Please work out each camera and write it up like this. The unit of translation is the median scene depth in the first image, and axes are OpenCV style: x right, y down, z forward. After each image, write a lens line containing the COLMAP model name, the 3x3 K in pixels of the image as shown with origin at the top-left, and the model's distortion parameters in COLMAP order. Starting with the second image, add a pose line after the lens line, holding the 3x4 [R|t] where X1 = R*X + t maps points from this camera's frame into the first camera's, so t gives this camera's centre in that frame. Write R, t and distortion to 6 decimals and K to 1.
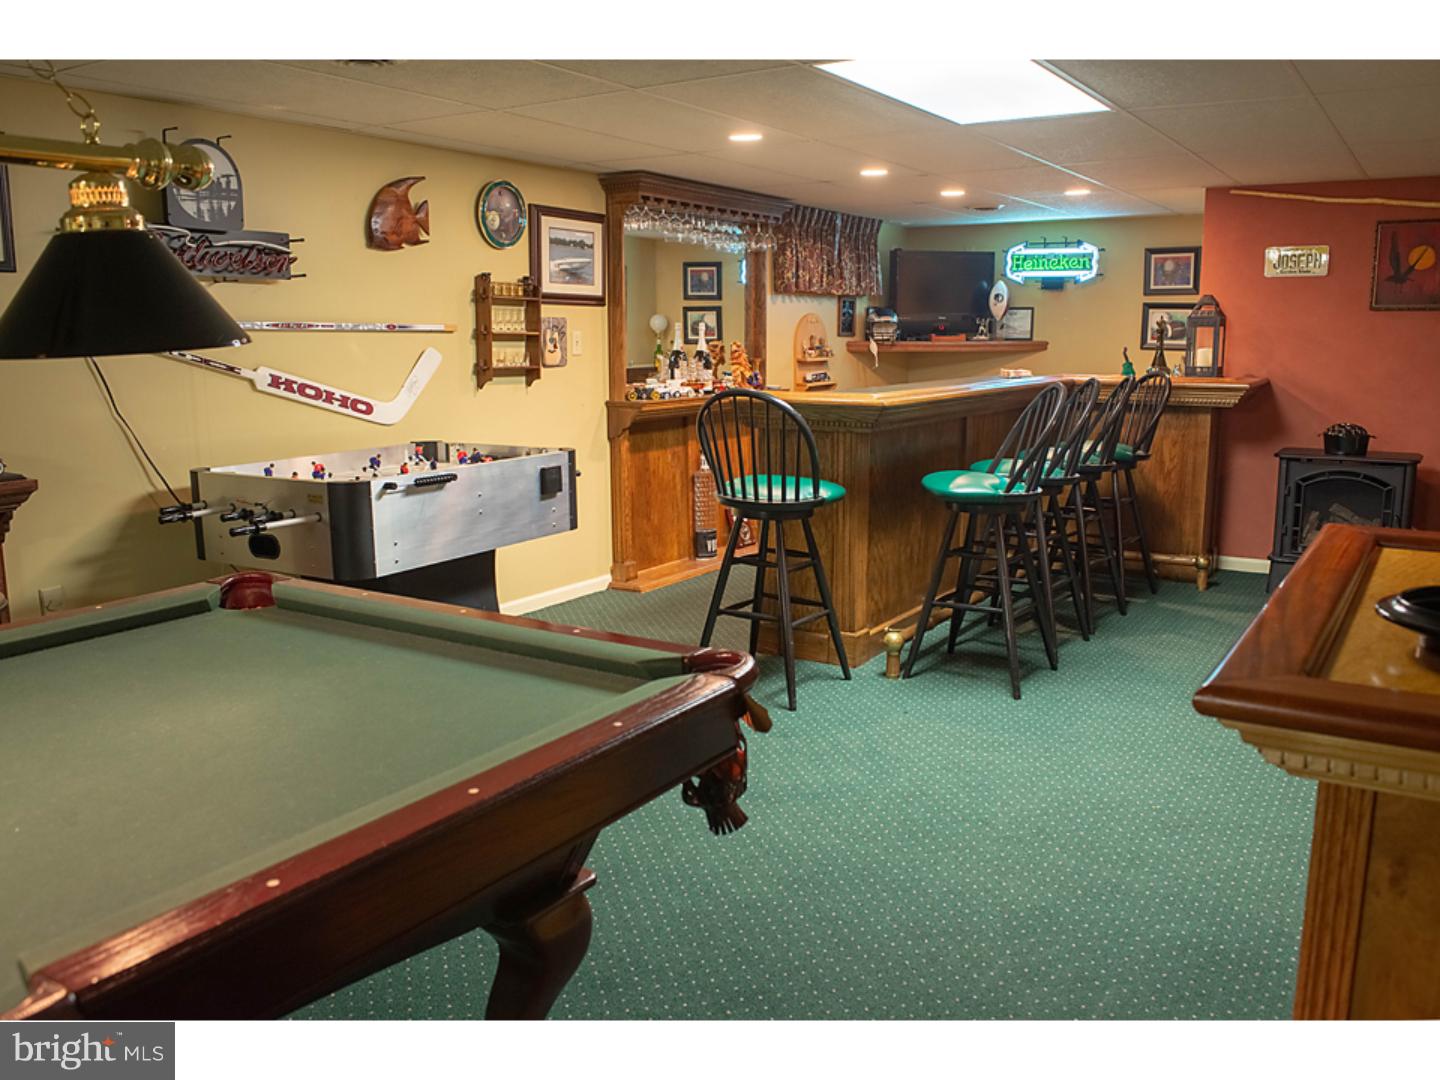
lens RADIAL K [[1187.9, 0, 718.6], [0, 1187.9, 540.2], [0, 0, 1]] dist [-0.042647, 0.008732]
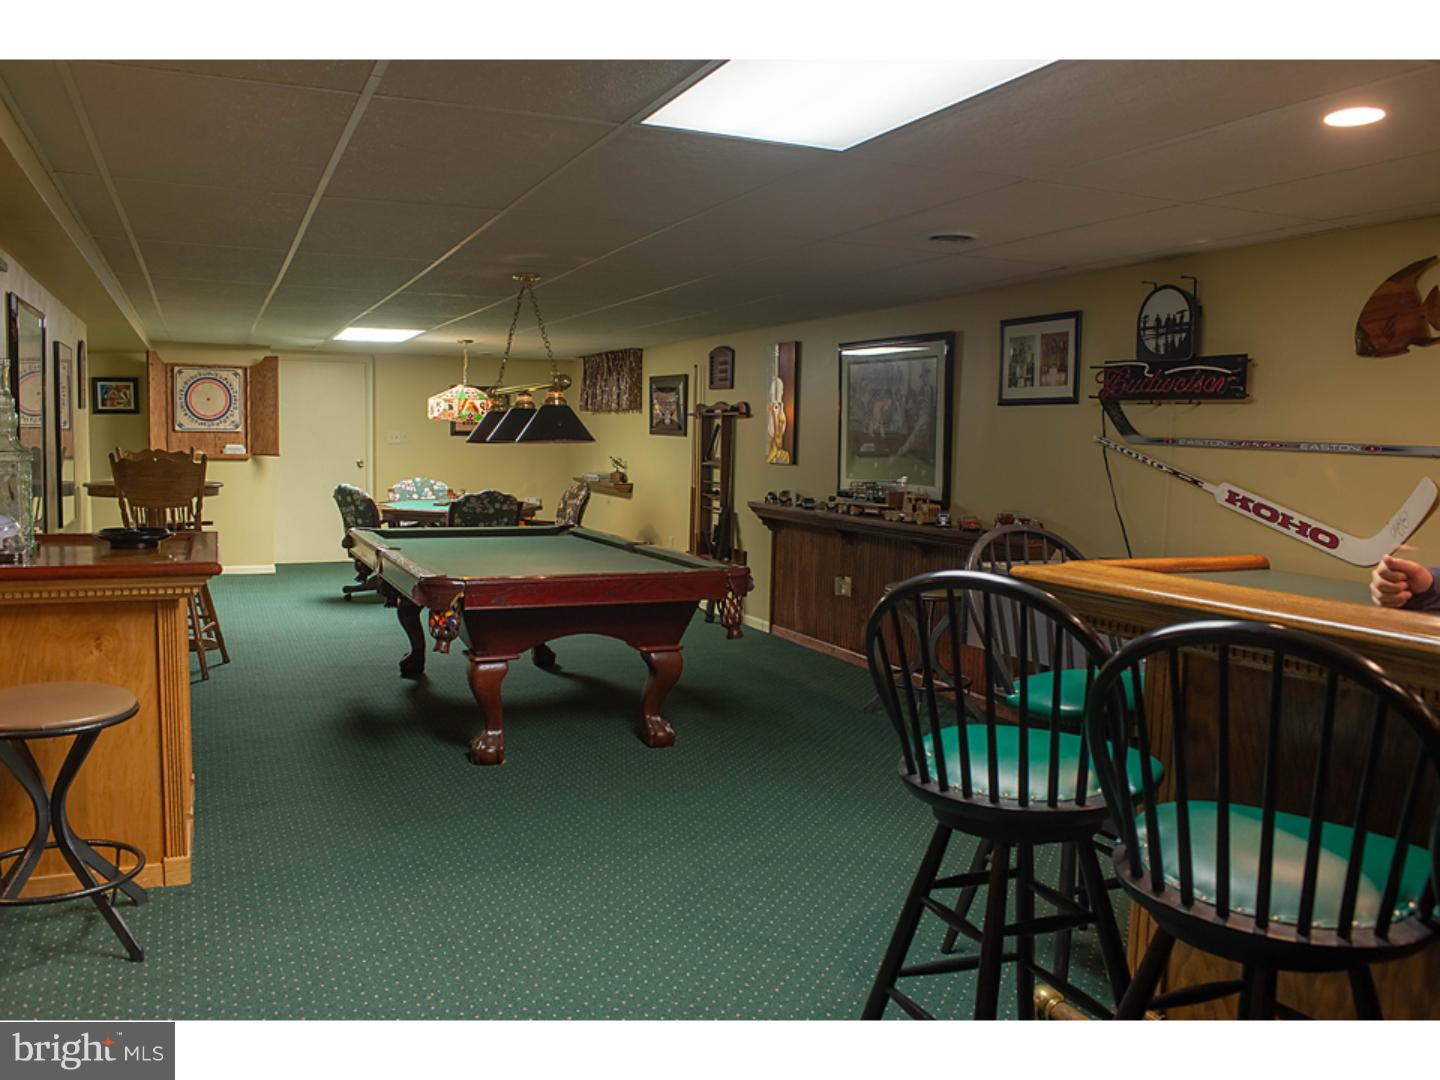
lens RADIAL K [[1187.9, 0, 718.3], [0, 1187.9, 540.5], [0, 0, 1]] dist [-0.042647, 0.008732]
pose [[-0.567420, 0.063742, -0.820958, 0.713530], [-0.162037, 0.968862, 0.187220, -0.216130], [0.807328, 0.239258, -0.539423, 1.191295]]
